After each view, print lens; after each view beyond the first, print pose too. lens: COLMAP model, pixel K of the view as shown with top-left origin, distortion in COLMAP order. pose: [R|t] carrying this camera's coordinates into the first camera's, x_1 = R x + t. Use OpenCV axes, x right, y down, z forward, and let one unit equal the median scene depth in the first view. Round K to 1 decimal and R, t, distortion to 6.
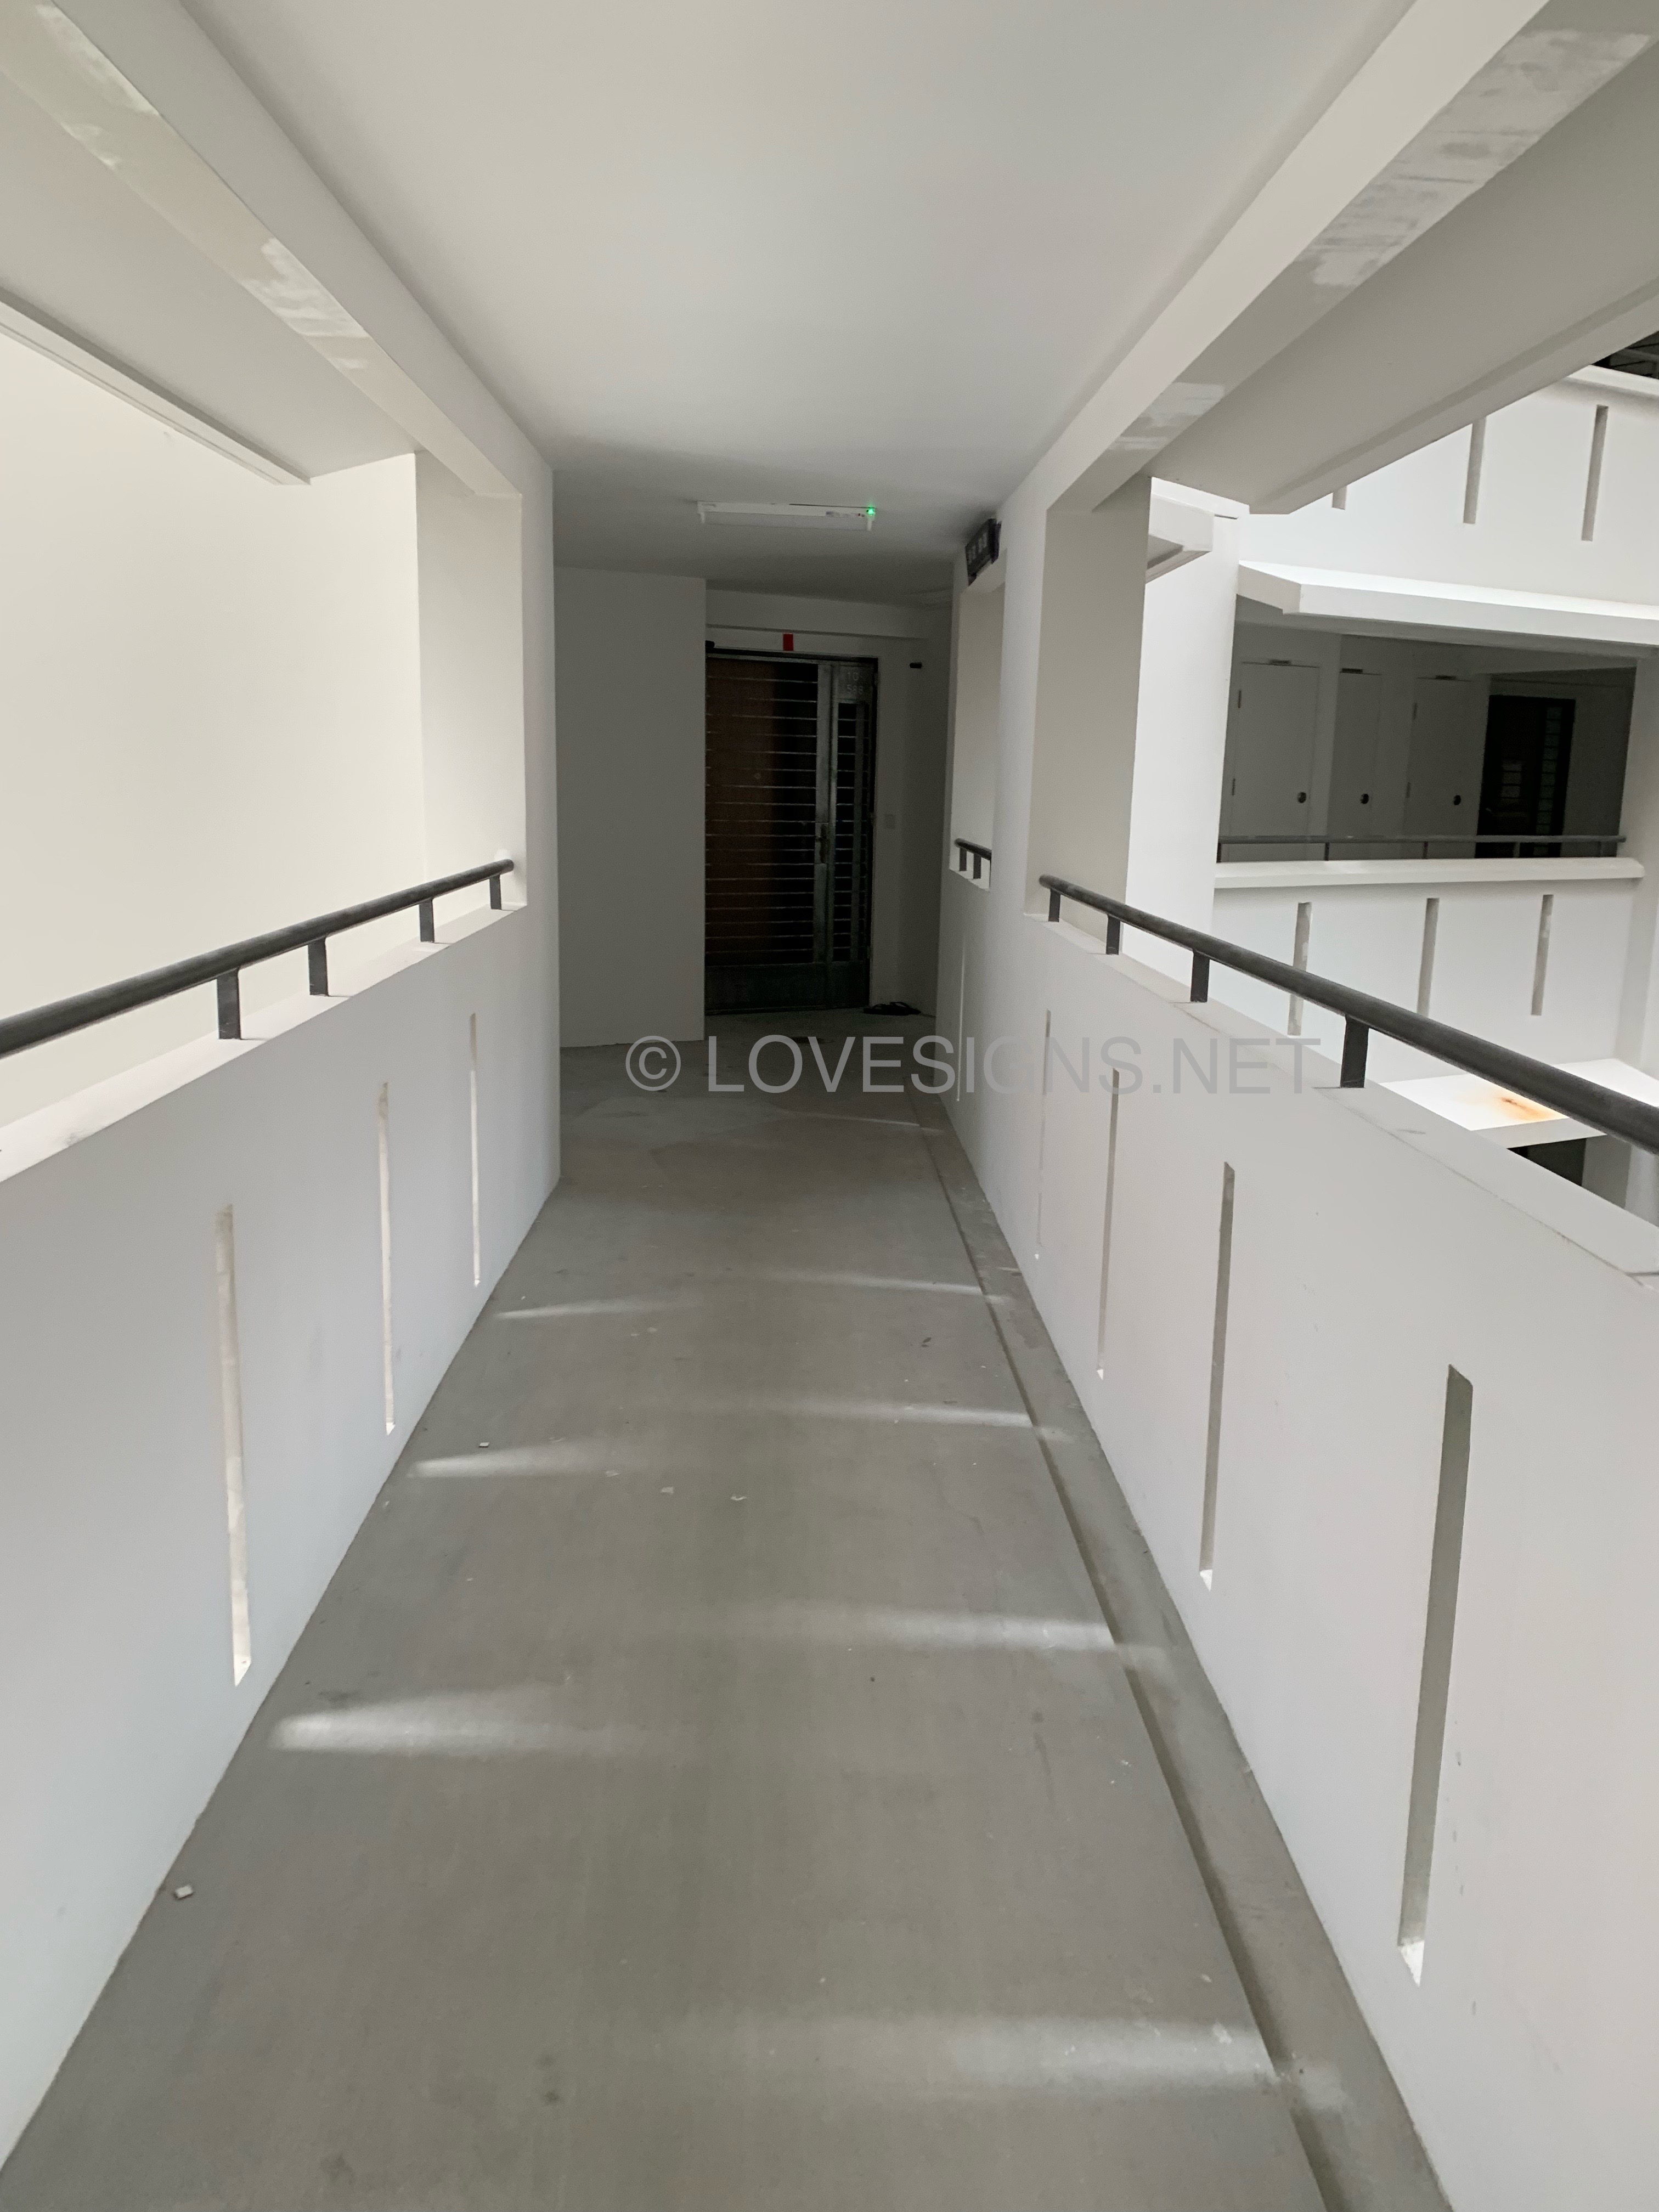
lens RADIAL K [[1688.8, 0, 924.0], [0, 1688.8, 1081.0], [0, 0, 1]] dist [-0.001081, -0.014077]
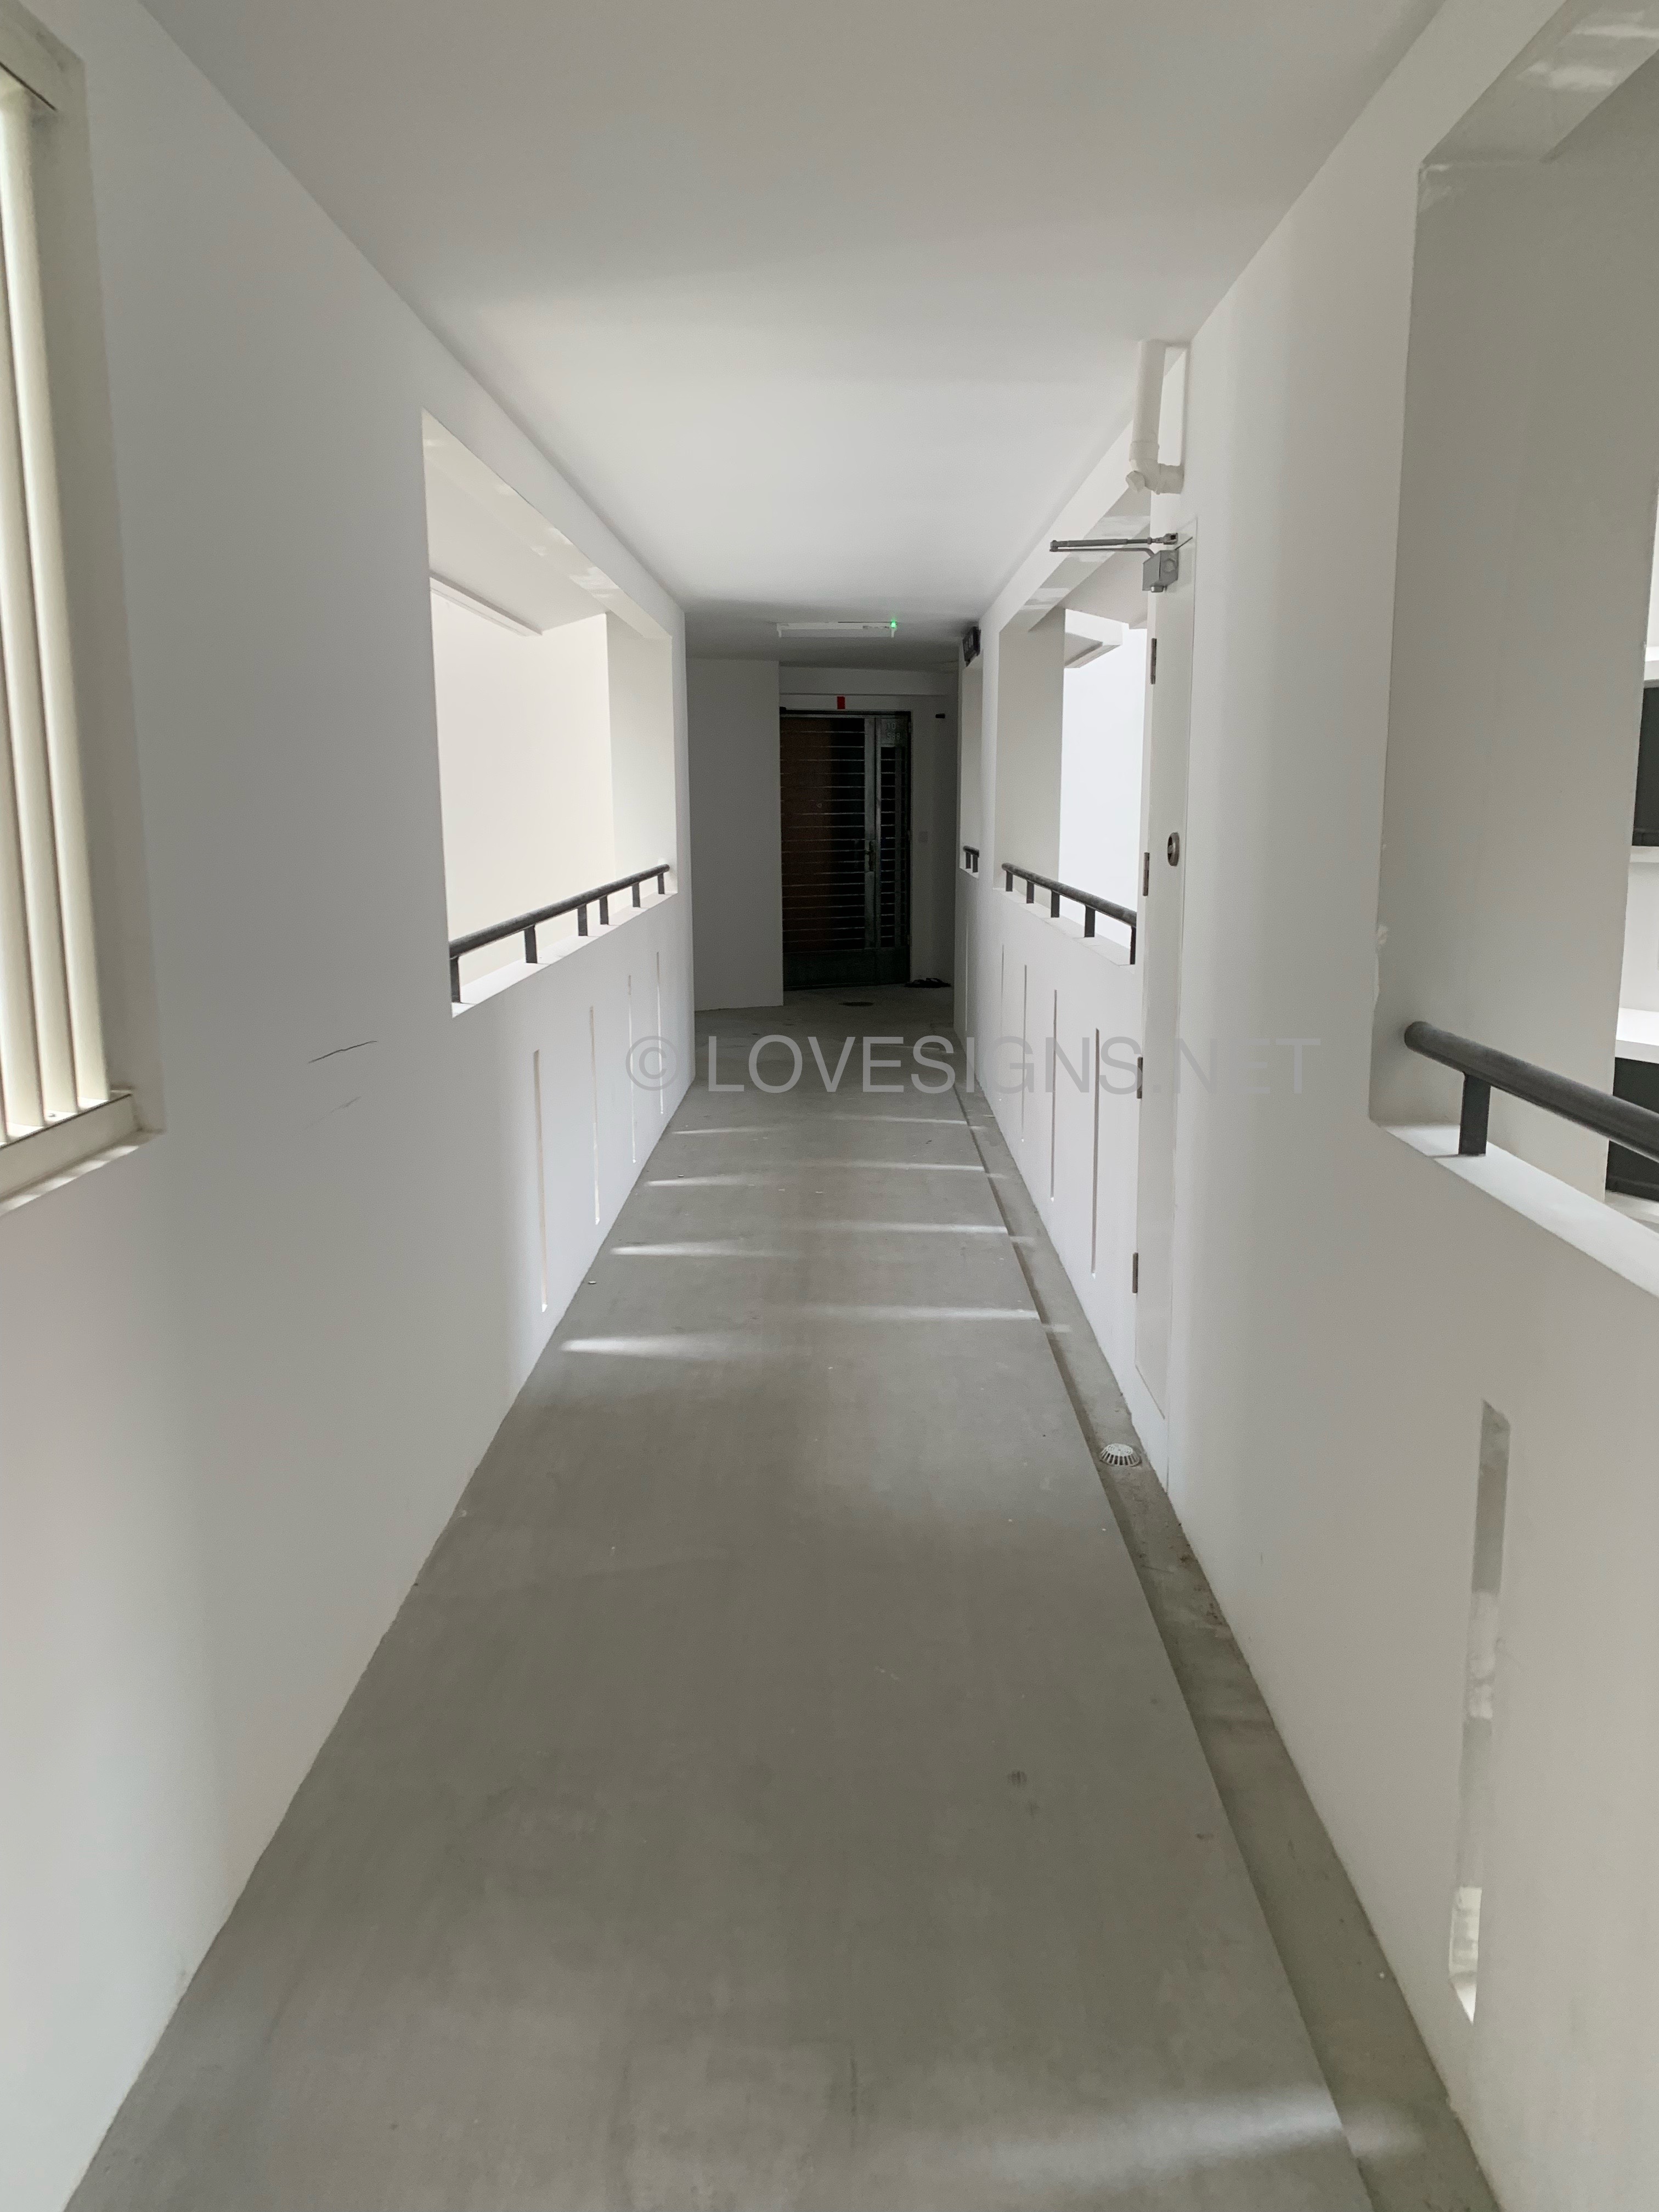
lens RADIAL K [[1710.4, 0, 829.5], [0, 1710.4, 1106.0], [0, 0, 1]] dist [-0.002019, -0.012065]
pose [[0.995305, -0.019991, -0.094696, 0.029198], [0.019731, 0.999799, -0.003686, 0.056096], [0.094751, 0.001801, 0.995499, -0.313071]]
